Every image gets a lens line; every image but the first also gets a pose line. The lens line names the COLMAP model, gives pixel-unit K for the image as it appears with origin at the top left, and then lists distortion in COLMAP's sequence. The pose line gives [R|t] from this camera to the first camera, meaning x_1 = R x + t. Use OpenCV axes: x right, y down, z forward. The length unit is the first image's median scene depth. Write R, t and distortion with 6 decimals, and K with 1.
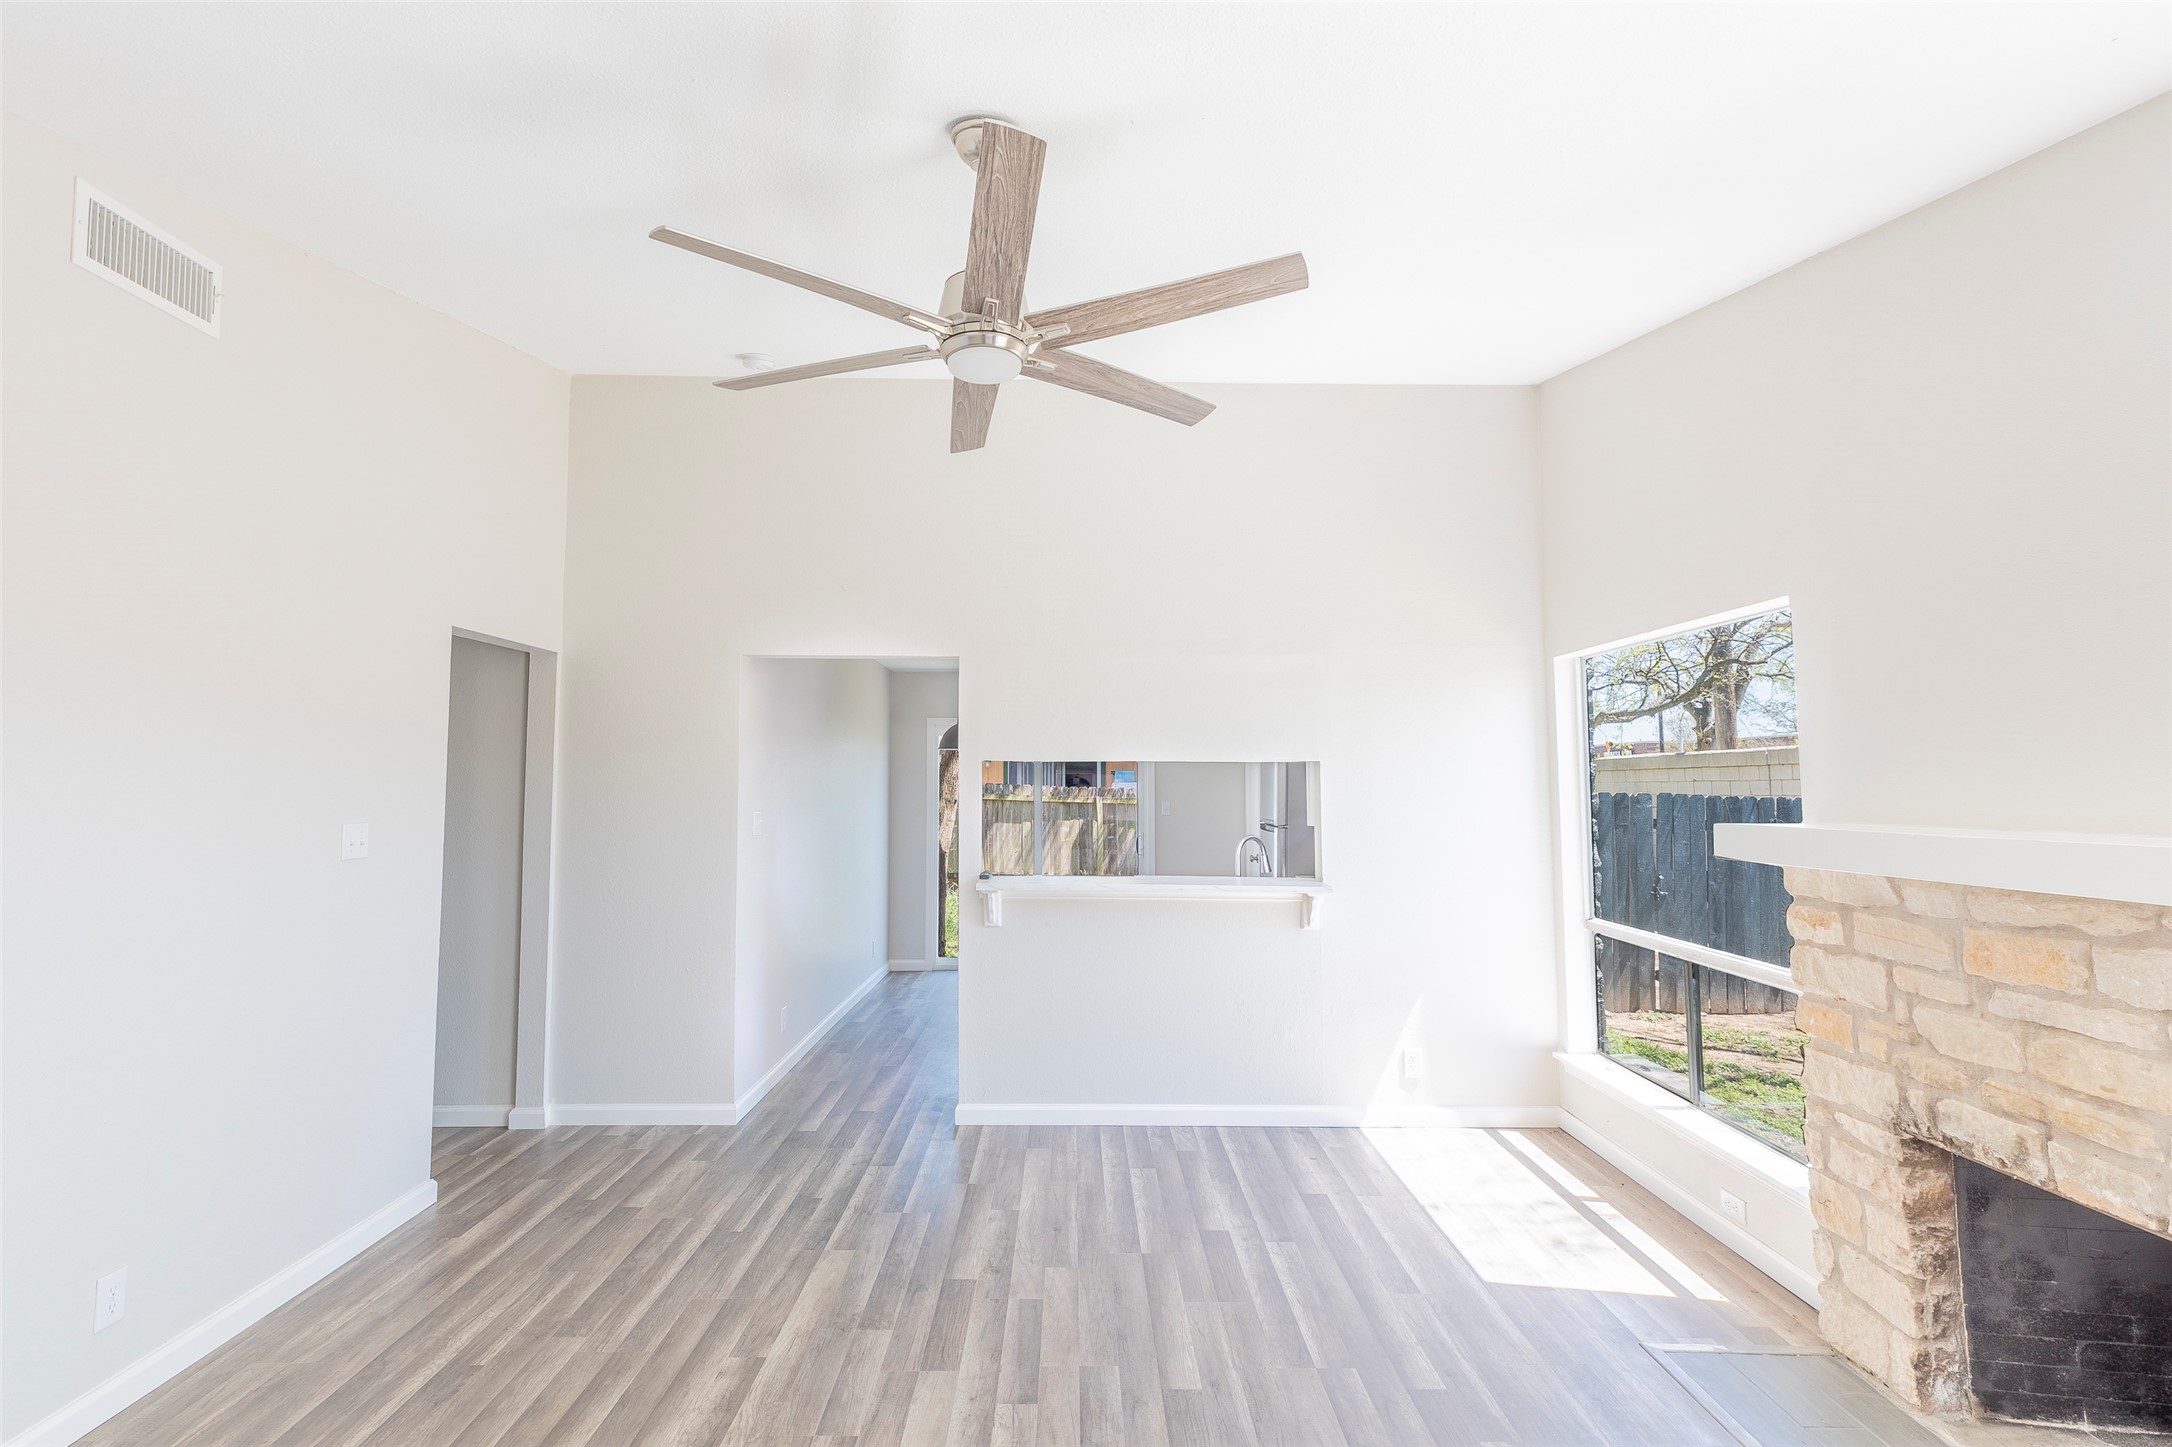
lens RADIAL K [[1014.3, 0, 1084.8], [0, 1014.3, 716.9], [0, 0, 1]] dist [0.002346, 0.000231]
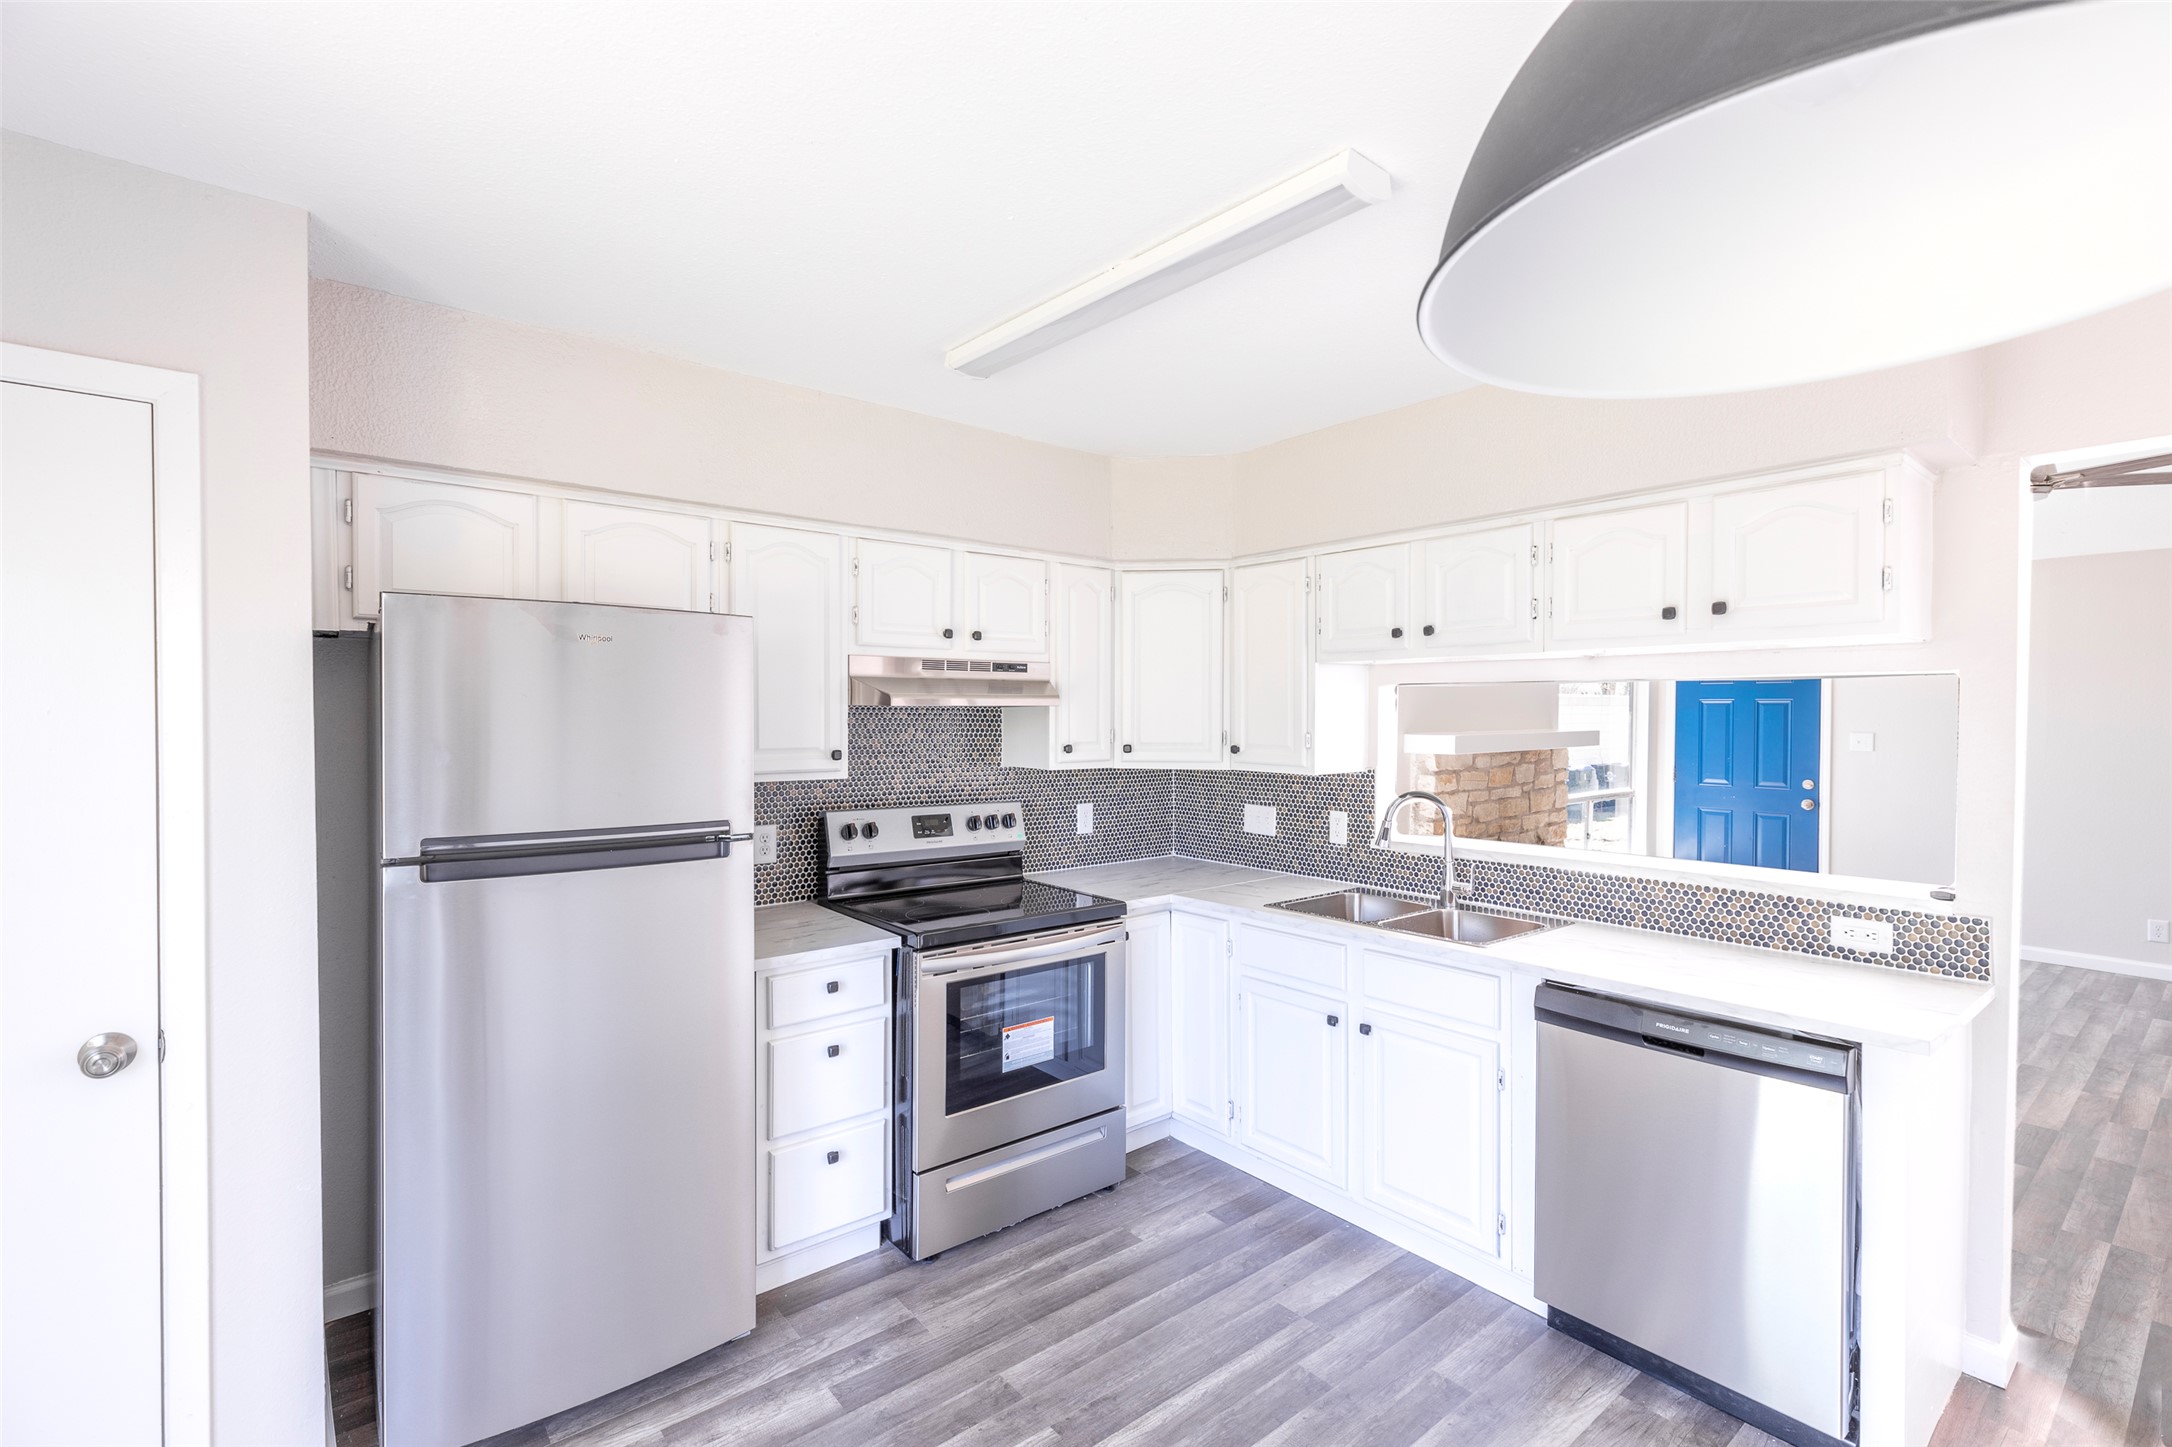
lens RADIAL K [[1014.3, 0, 1084.8], [0, 1014.3, 716.9], [0, 0, 1]] dist [0.002346, 0.000231]
pose [[-0.636924, -0.004955, 0.770911, -0.295542], [-0.053111, 0.997885, -0.037466, 0.151080], [-0.769095, -0.064807, -0.635840, 2.277547]]
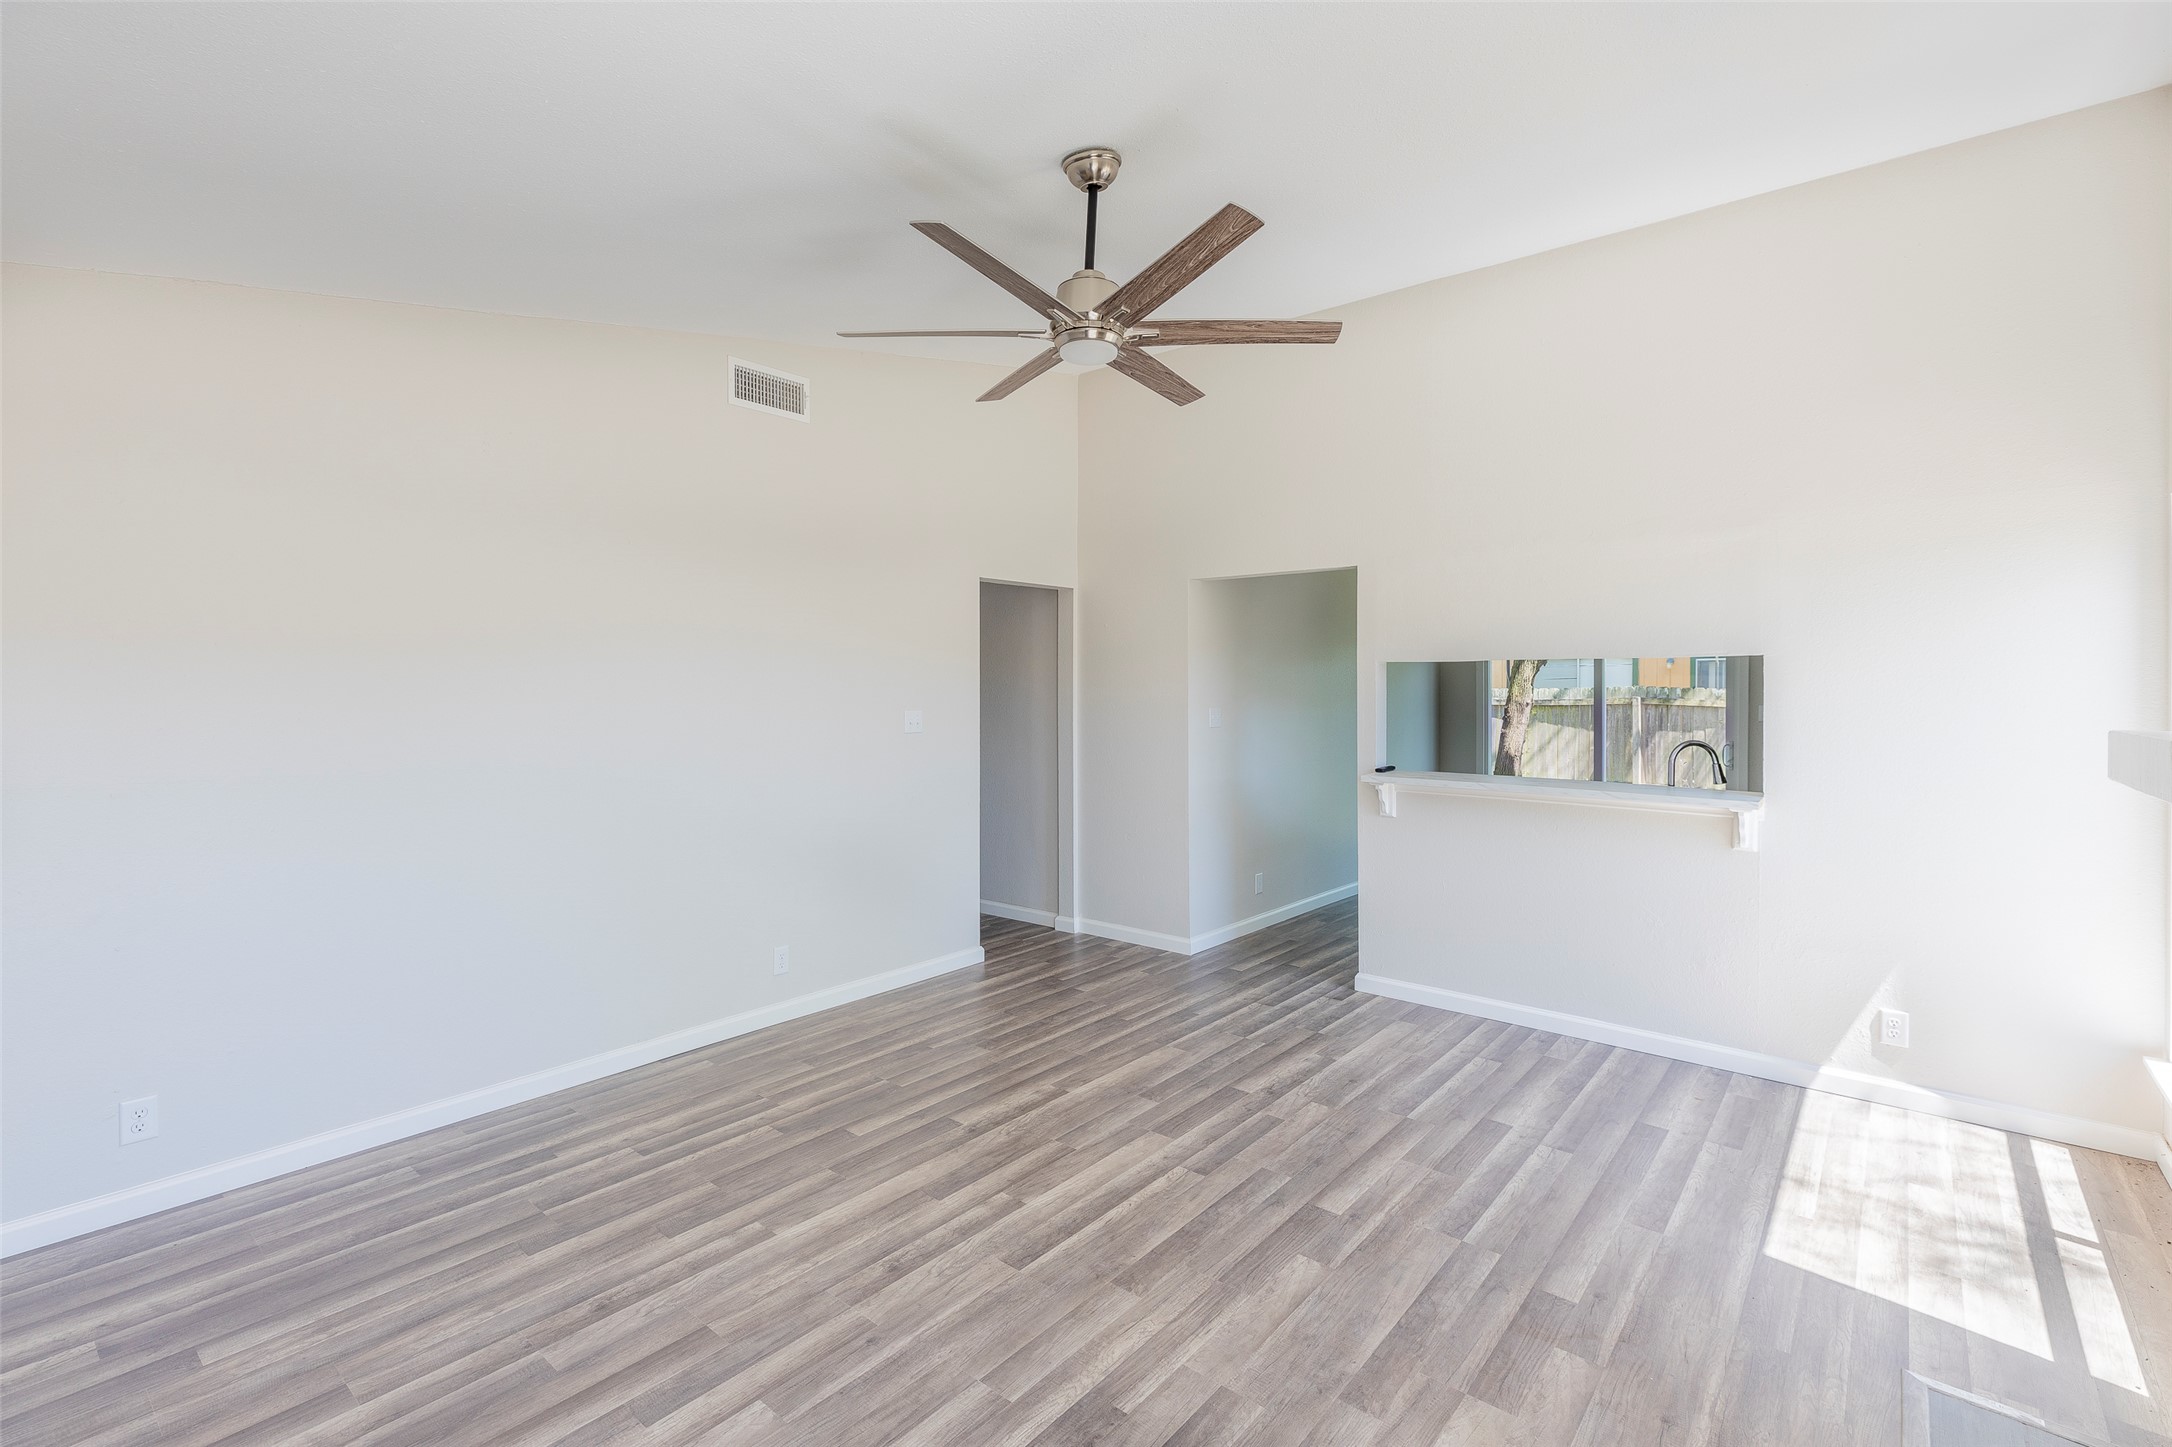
lens RADIAL K [[978.5, 0, 1086.4], [0, 978.5, 695.8], [0, 0, 1]] dist [0.000619, -0.000125]
pose [[0.761358, 0.002365, -0.648327, 0.452936], [0.044739, 0.997418, 0.056177, 0.008585], [0.646786, -0.071777, 0.759286, 0.023326]]
